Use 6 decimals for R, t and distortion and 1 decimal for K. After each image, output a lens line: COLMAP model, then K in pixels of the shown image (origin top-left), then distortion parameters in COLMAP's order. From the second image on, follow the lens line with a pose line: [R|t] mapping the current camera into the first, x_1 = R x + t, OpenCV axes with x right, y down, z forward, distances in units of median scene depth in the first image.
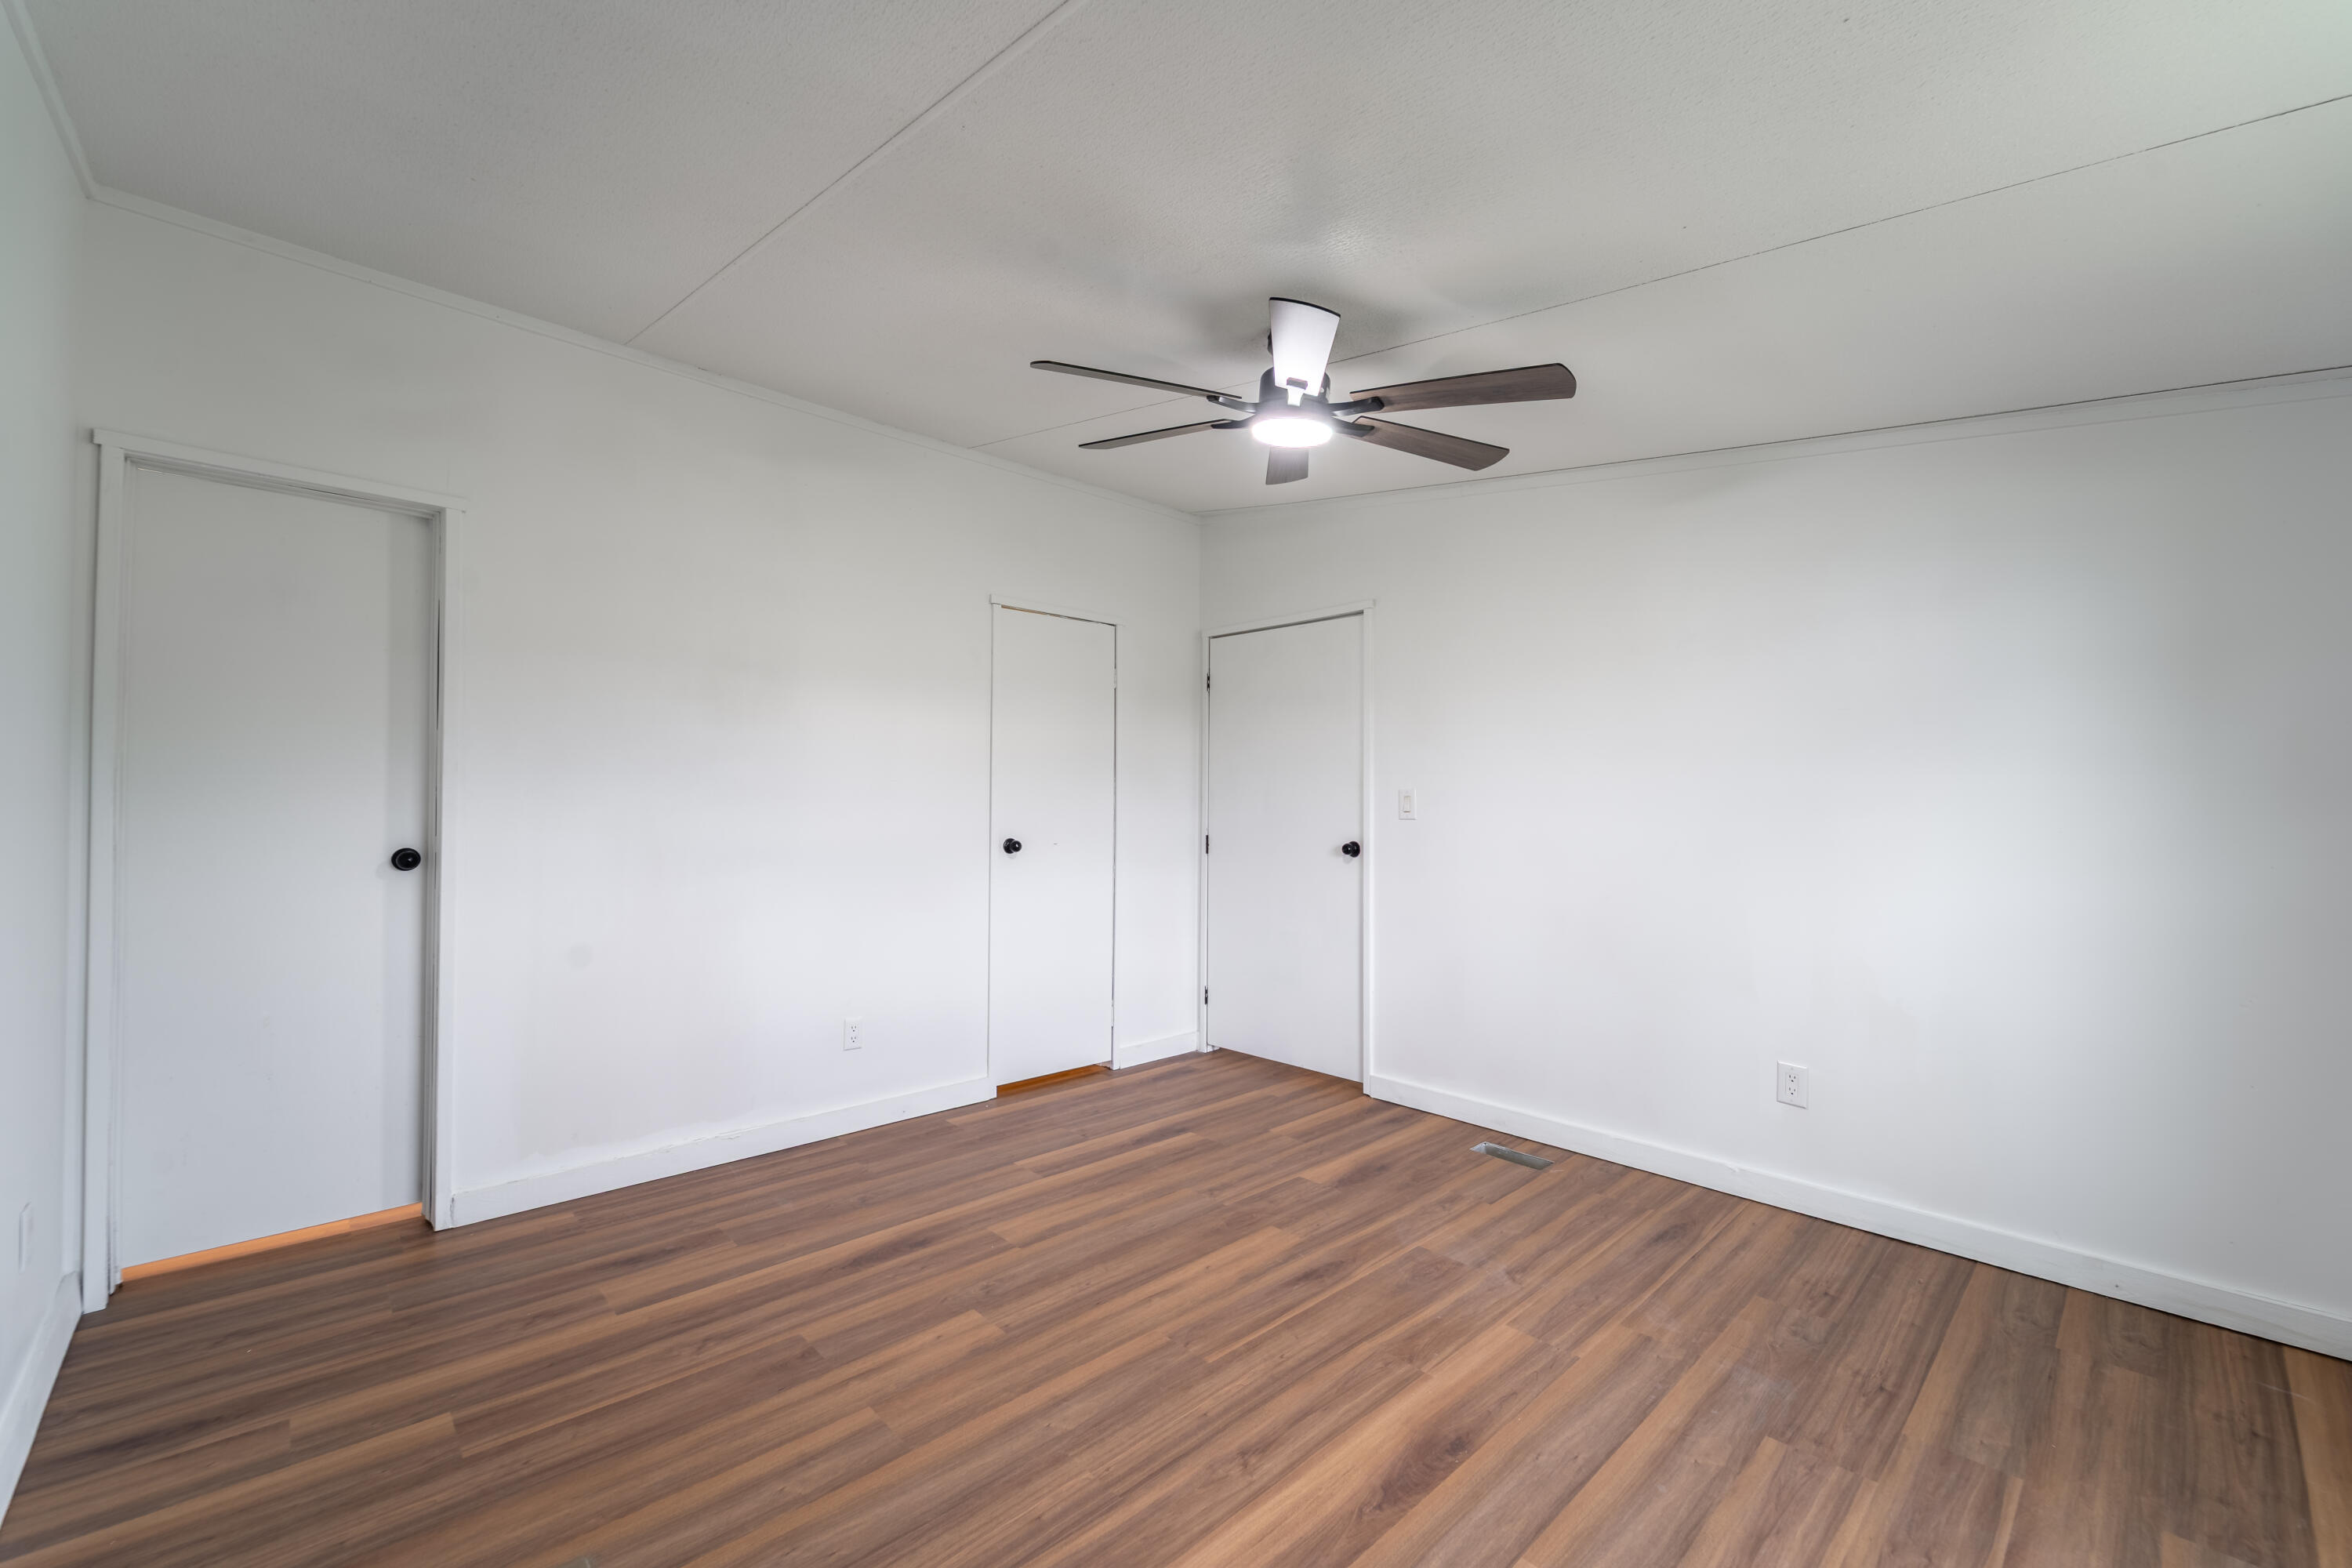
lens RADIAL K [[950.9, 0, 1181.9], [0, 950.9, 787.7], [0, 0, 1]] dist [-0.000250, -0.000708]
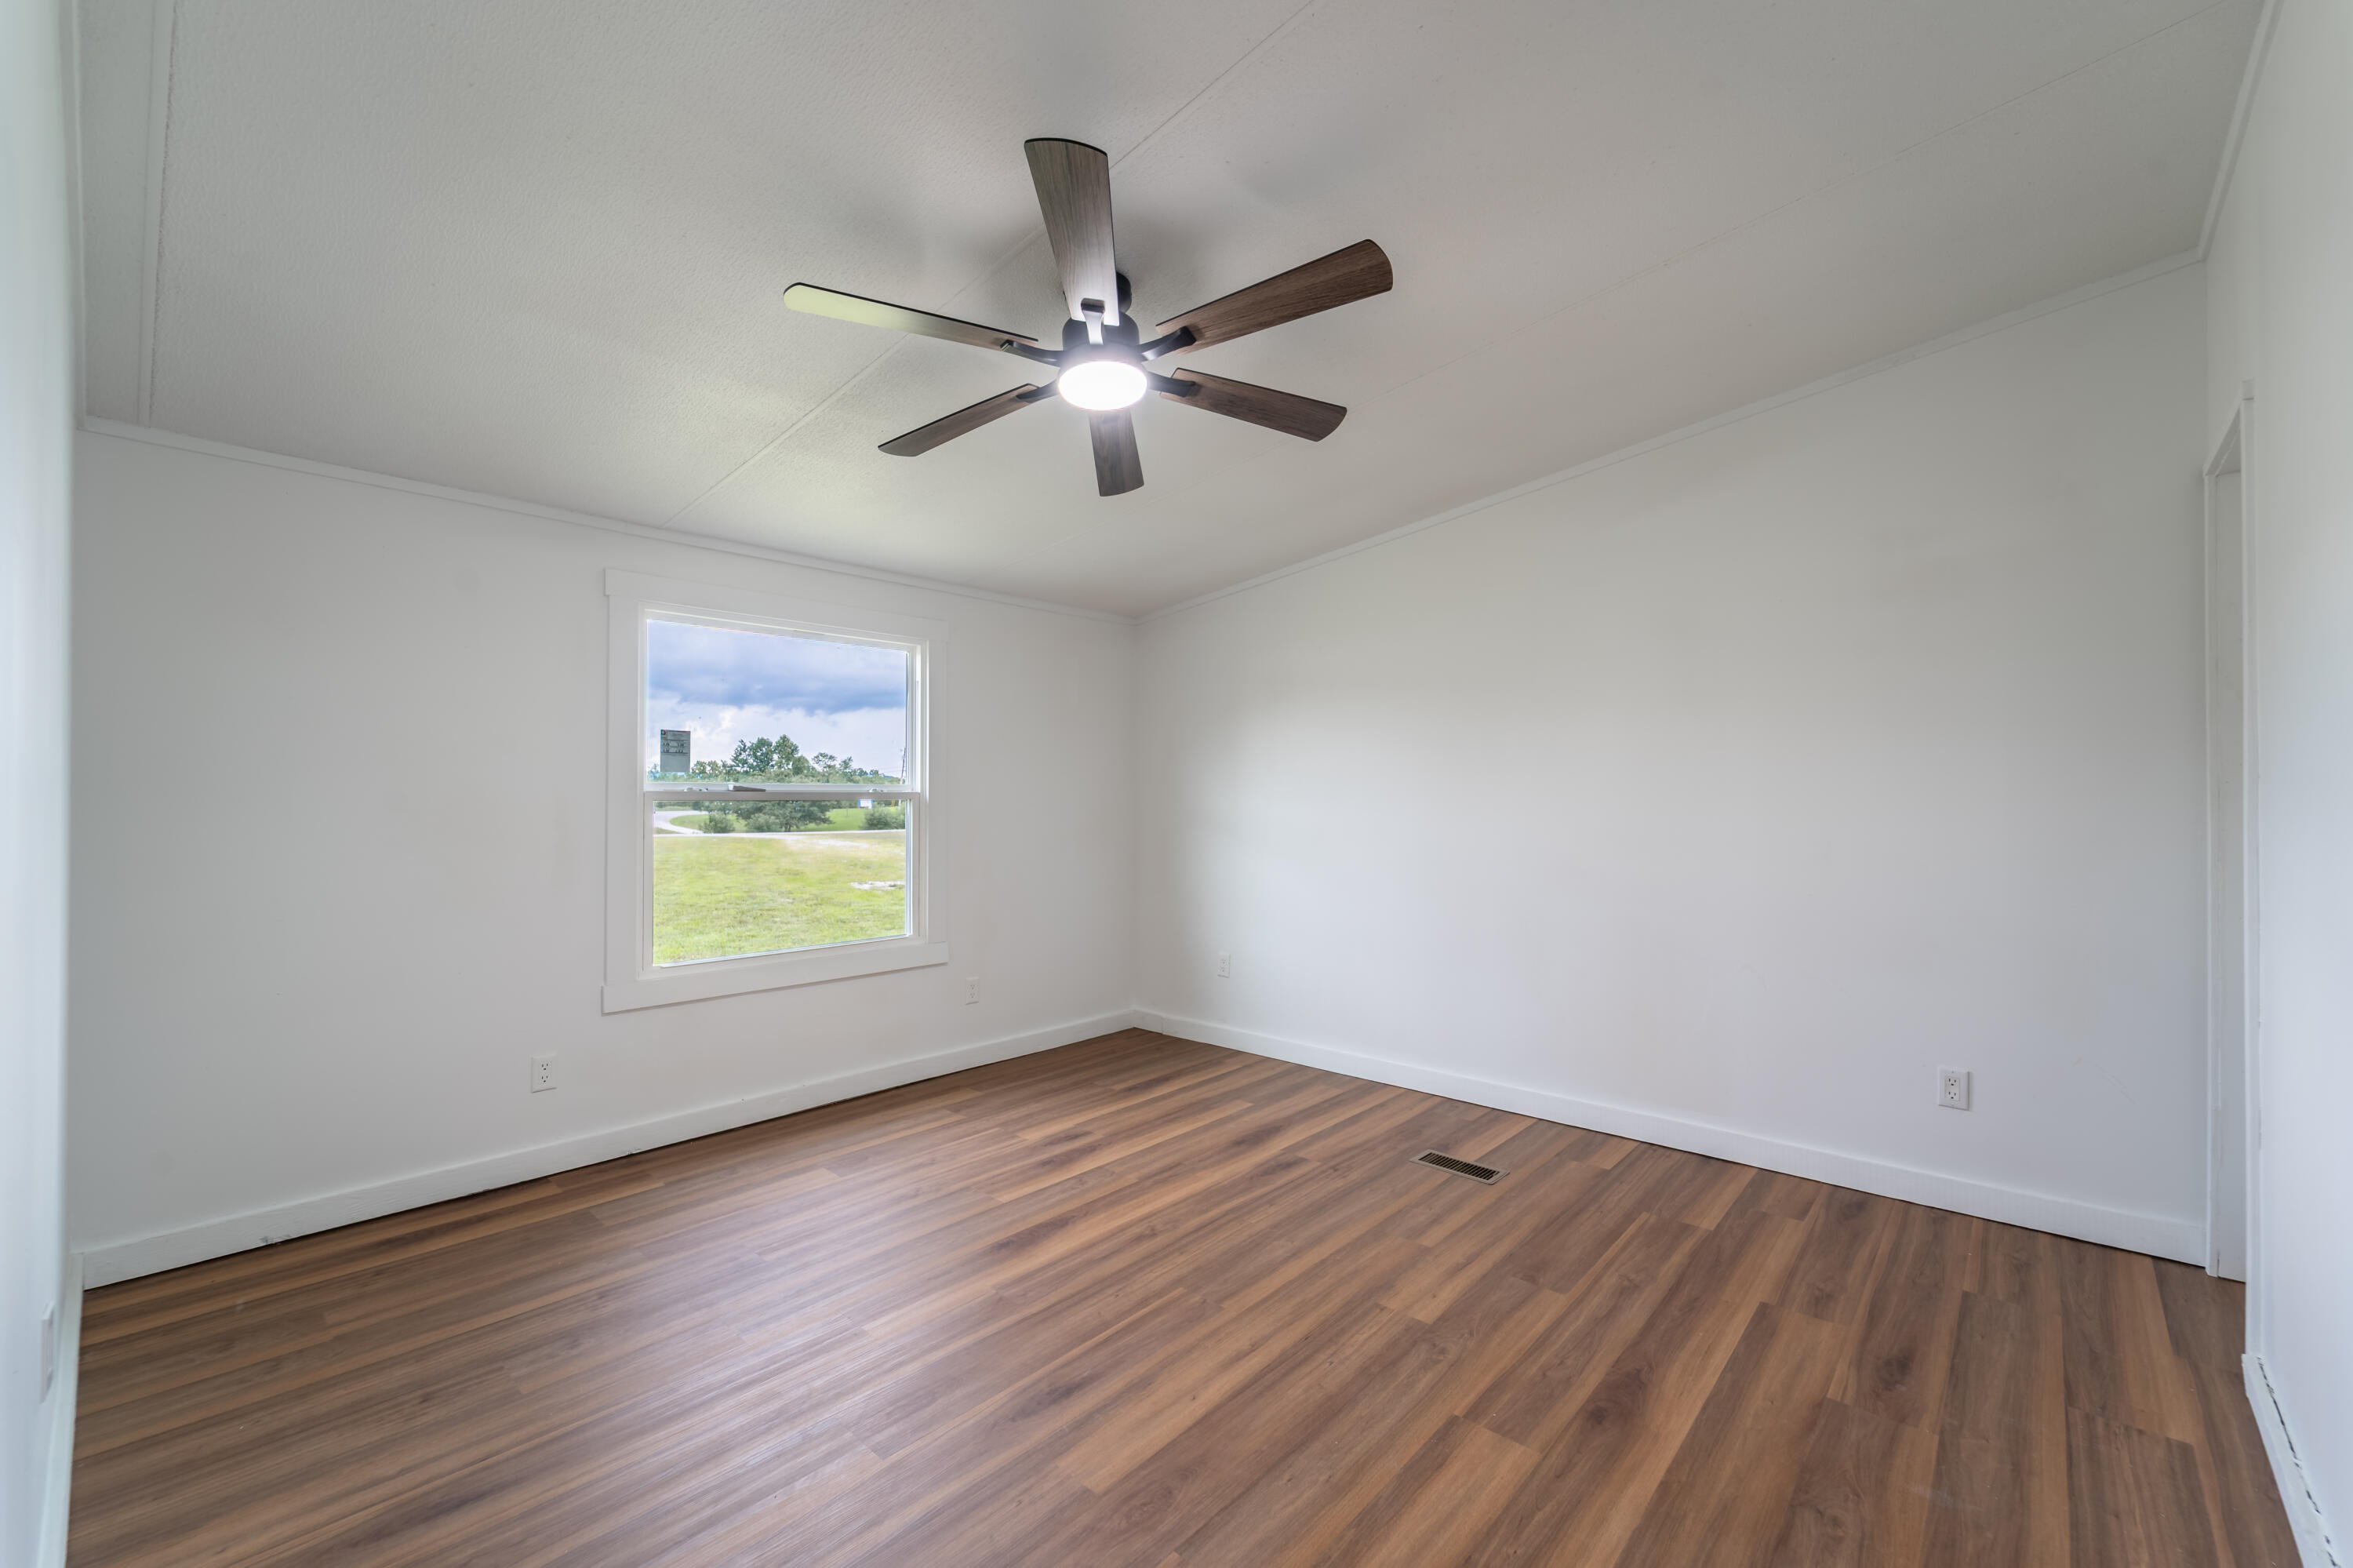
lens RADIAL K [[951.4, 0, 1182.4], [0, 951.4, 787.7], [0, 0, 1]] dist [-0.000250, -0.000708]
pose [[-0.996936, -0.008805, -0.077722, 0.113963], [-0.006986, 0.999696, -0.023651, 0.029793], [0.077906, -0.023036, -0.996695, 2.010999]]
